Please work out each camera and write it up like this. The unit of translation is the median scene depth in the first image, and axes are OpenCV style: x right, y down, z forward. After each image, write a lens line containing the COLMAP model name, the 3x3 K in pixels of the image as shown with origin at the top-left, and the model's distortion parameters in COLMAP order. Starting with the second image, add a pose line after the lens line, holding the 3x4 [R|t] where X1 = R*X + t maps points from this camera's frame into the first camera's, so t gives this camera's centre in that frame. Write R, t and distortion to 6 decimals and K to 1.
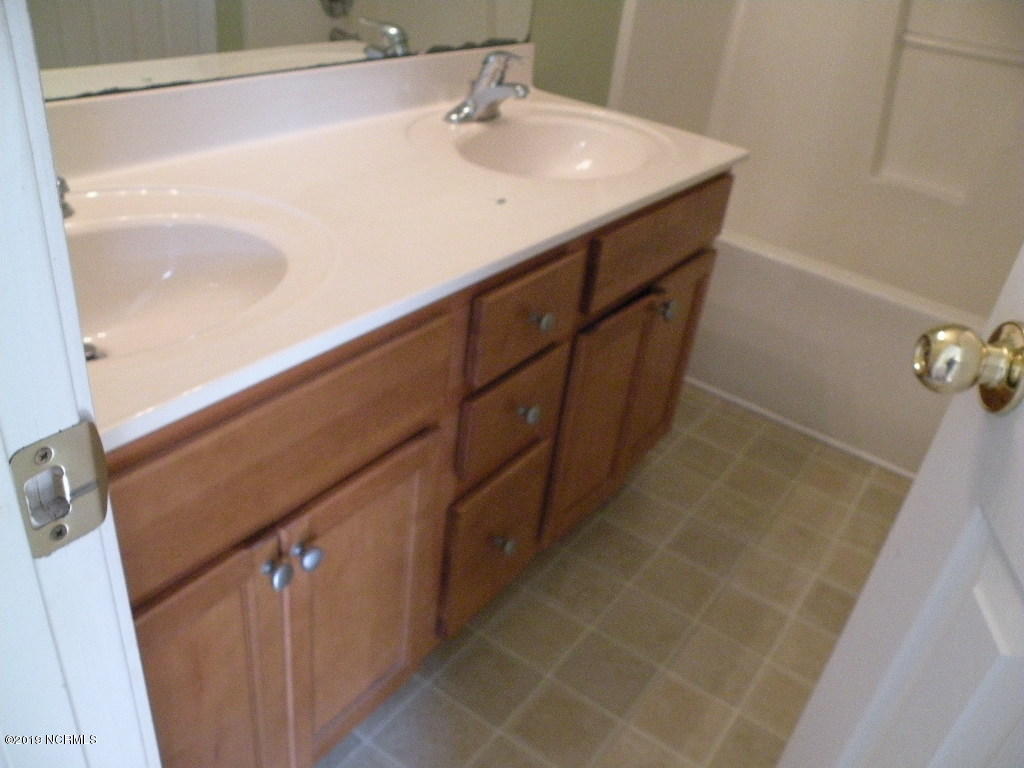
lens RADIAL K [[841.1, 0, 499.0], [0, 841.1, 386.1], [0, 0, 1]] dist [-0.000963, 0.000531]
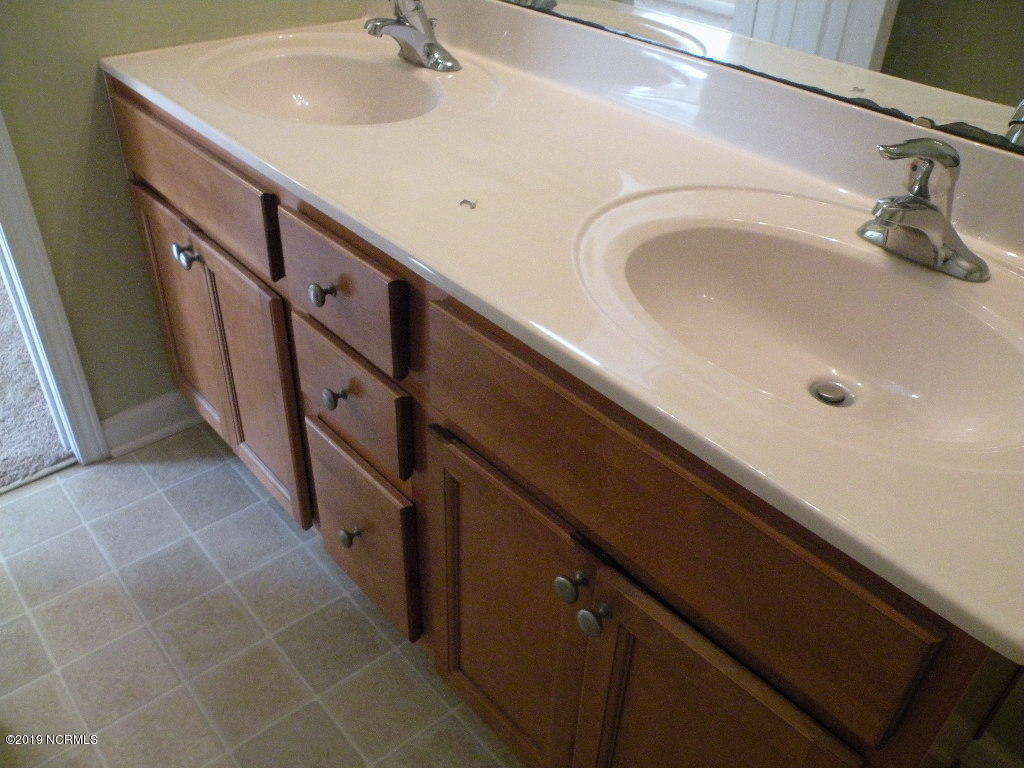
lens RADIAL K [[841.1, 0, 499.0], [0, 841.1, 386.1], [0, 0, 1]] dist [-0.000963, 0.000531]
pose [[-0.206273, 0.474700, -0.855635, 0.667029], [-0.561702, 0.658566, 0.500781, -0.458412], [0.801213, 0.583910, 0.130796, 0.893558]]
